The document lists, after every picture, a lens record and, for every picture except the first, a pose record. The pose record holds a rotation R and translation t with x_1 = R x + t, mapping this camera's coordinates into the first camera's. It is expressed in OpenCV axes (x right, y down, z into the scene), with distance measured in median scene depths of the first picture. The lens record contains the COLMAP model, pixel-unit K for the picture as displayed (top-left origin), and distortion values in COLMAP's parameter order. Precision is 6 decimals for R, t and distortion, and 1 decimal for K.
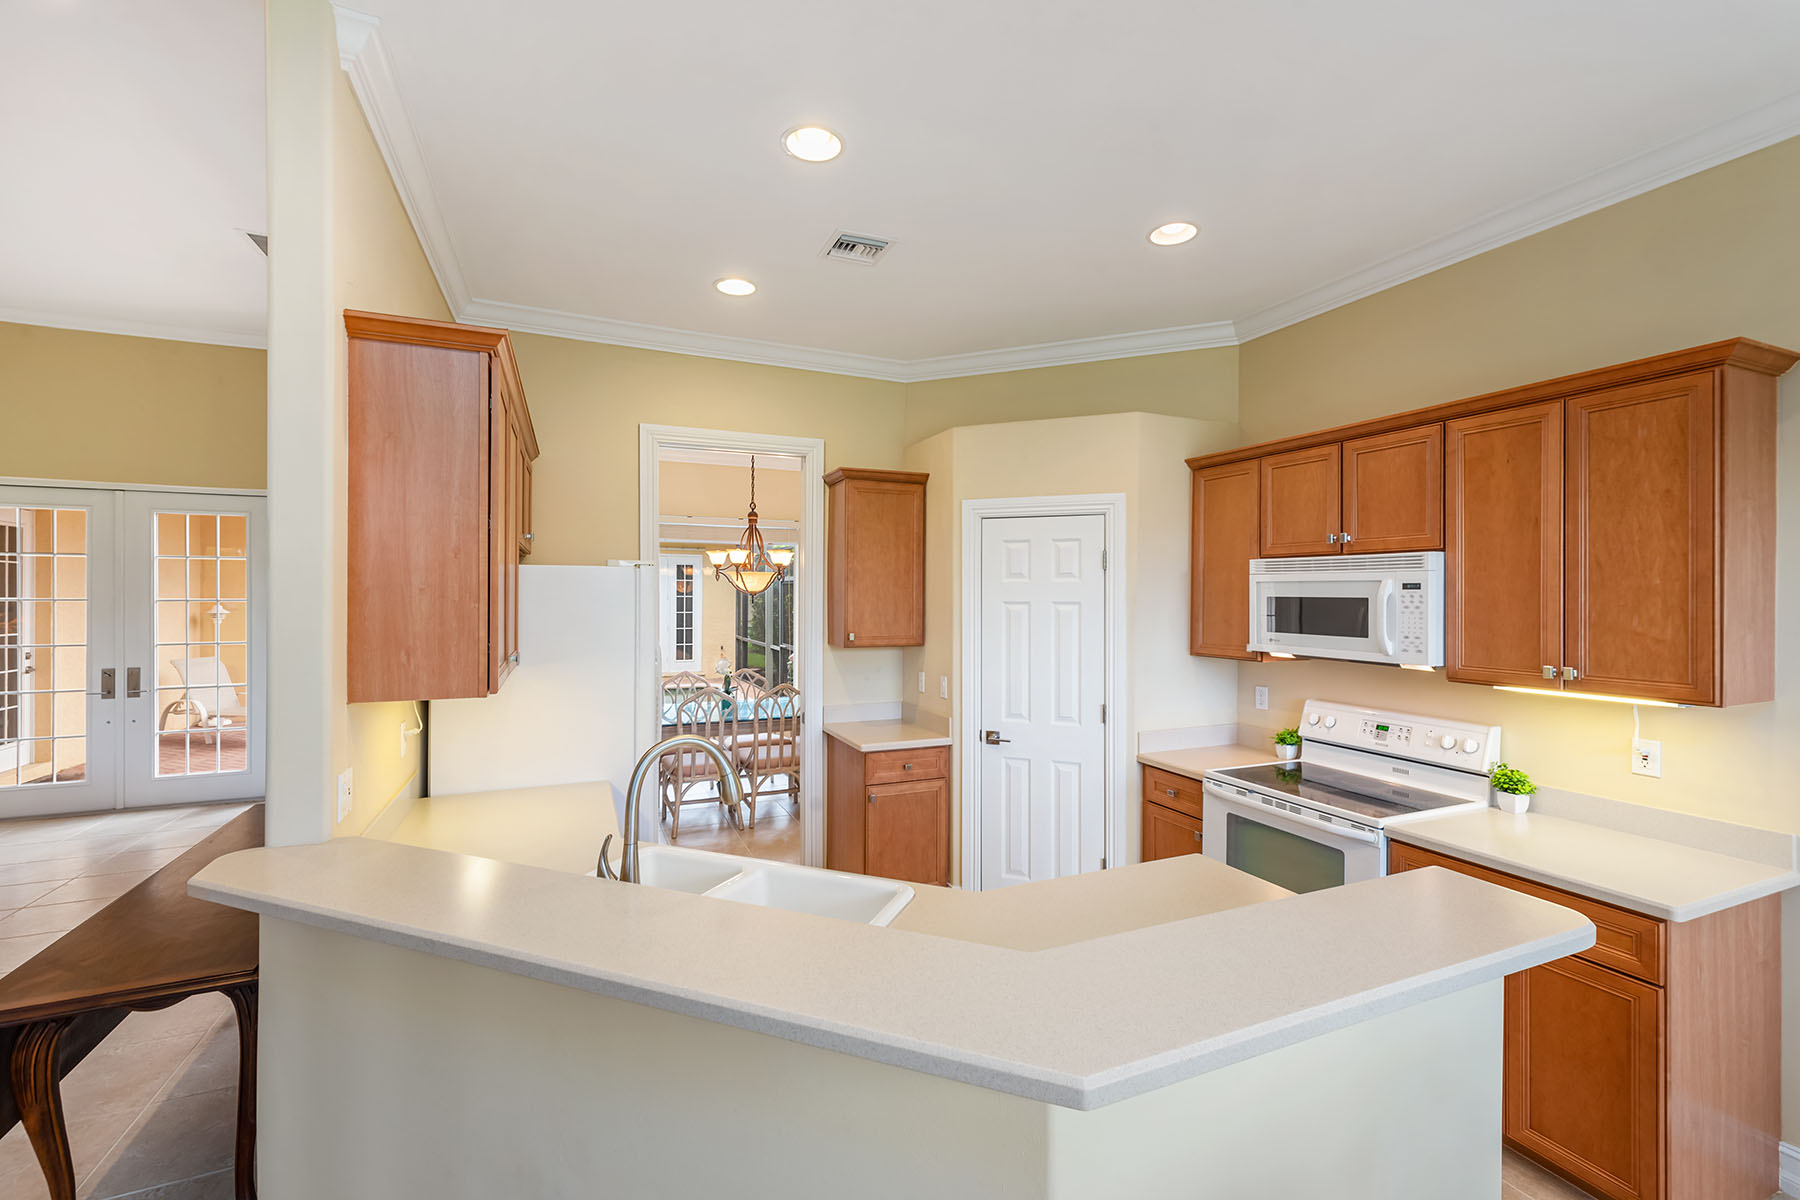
lens RADIAL K [[743.5, 0, 894.1], [0, 743.5, 593.9], [0, 0, 1]] dist [0.011513, 0.000131]
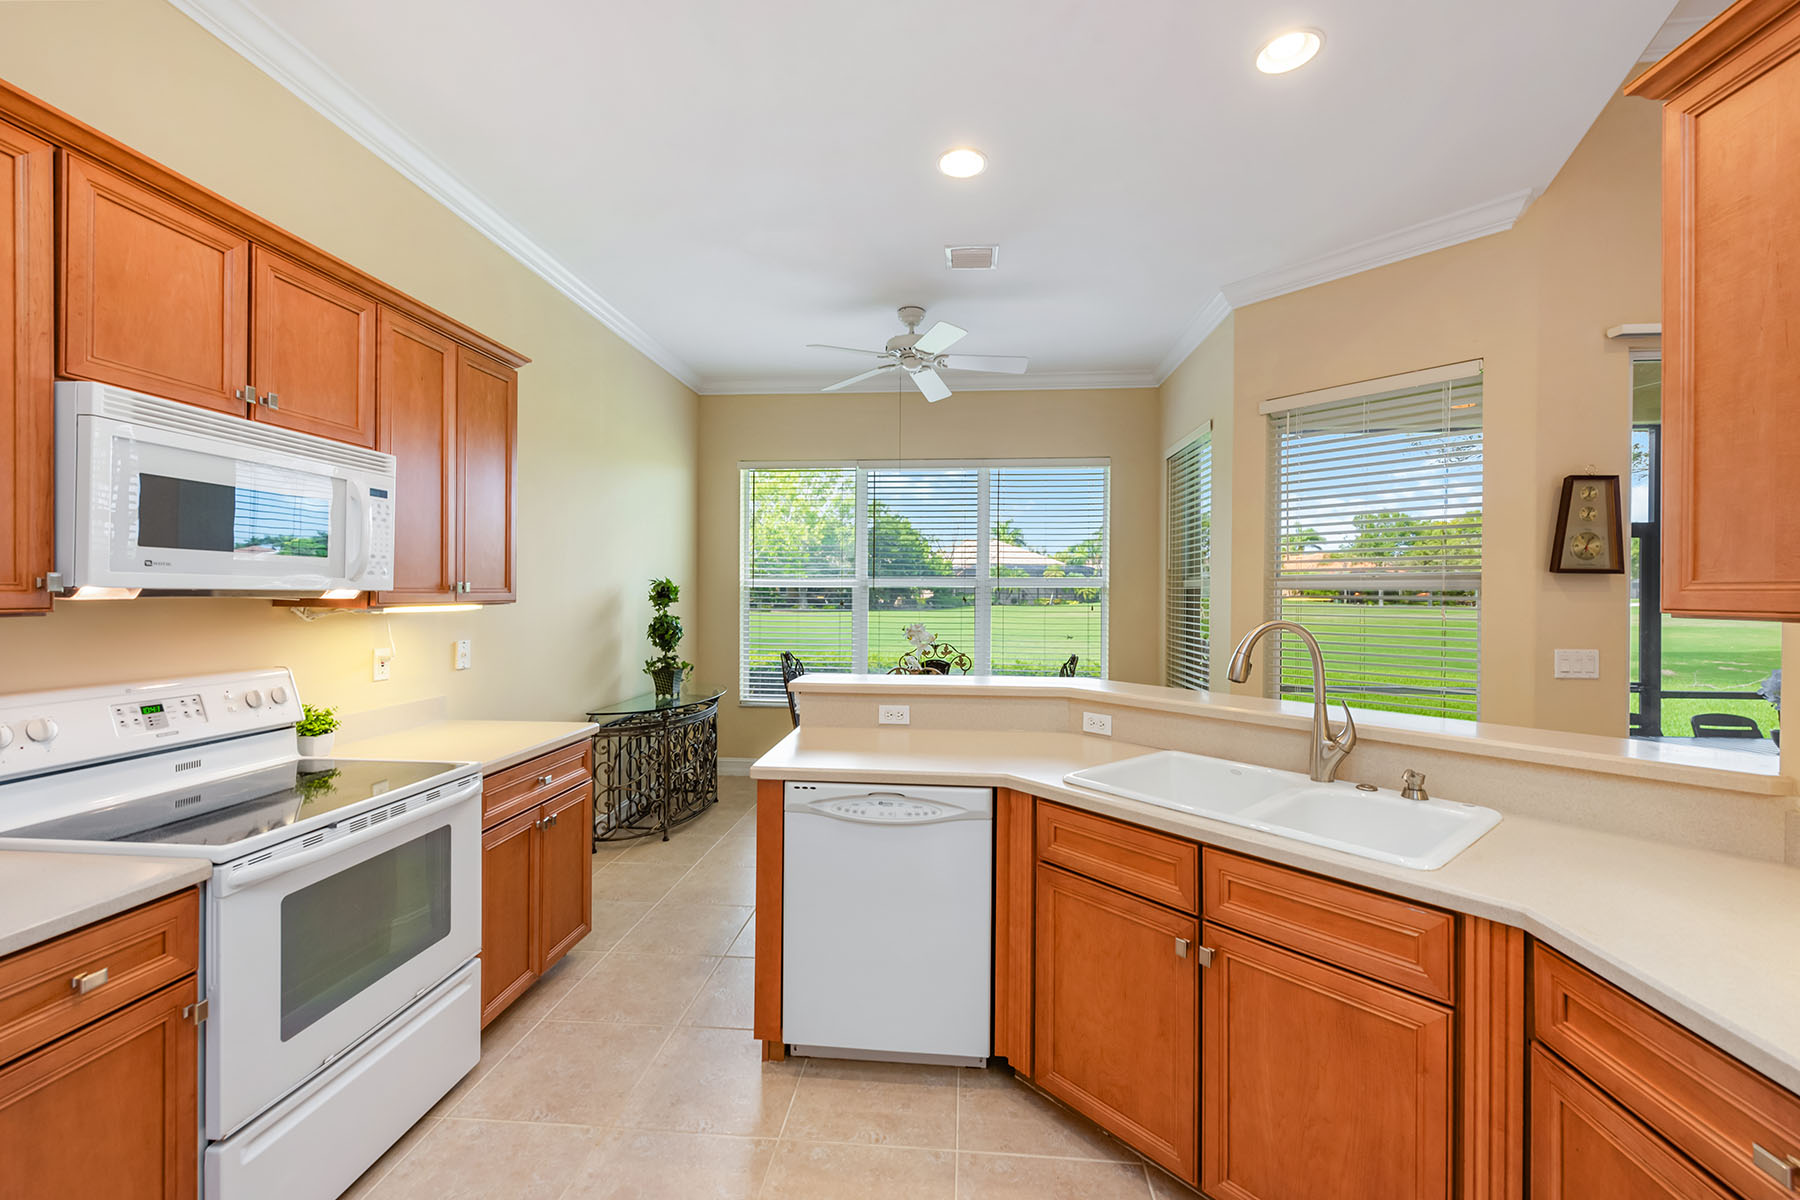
lens RADIAL K [[743.5, 0, 894.1], [0, 743.5, 593.9], [0, 0, 1]] dist [0.011513, 0.000131]
pose [[-0.878105, -0.006902, 0.478417, -0.173283], [-0.008285, 0.999965, -0.000780, 0.087889], [-0.478396, -0.004649, -0.878132, 1.339149]]
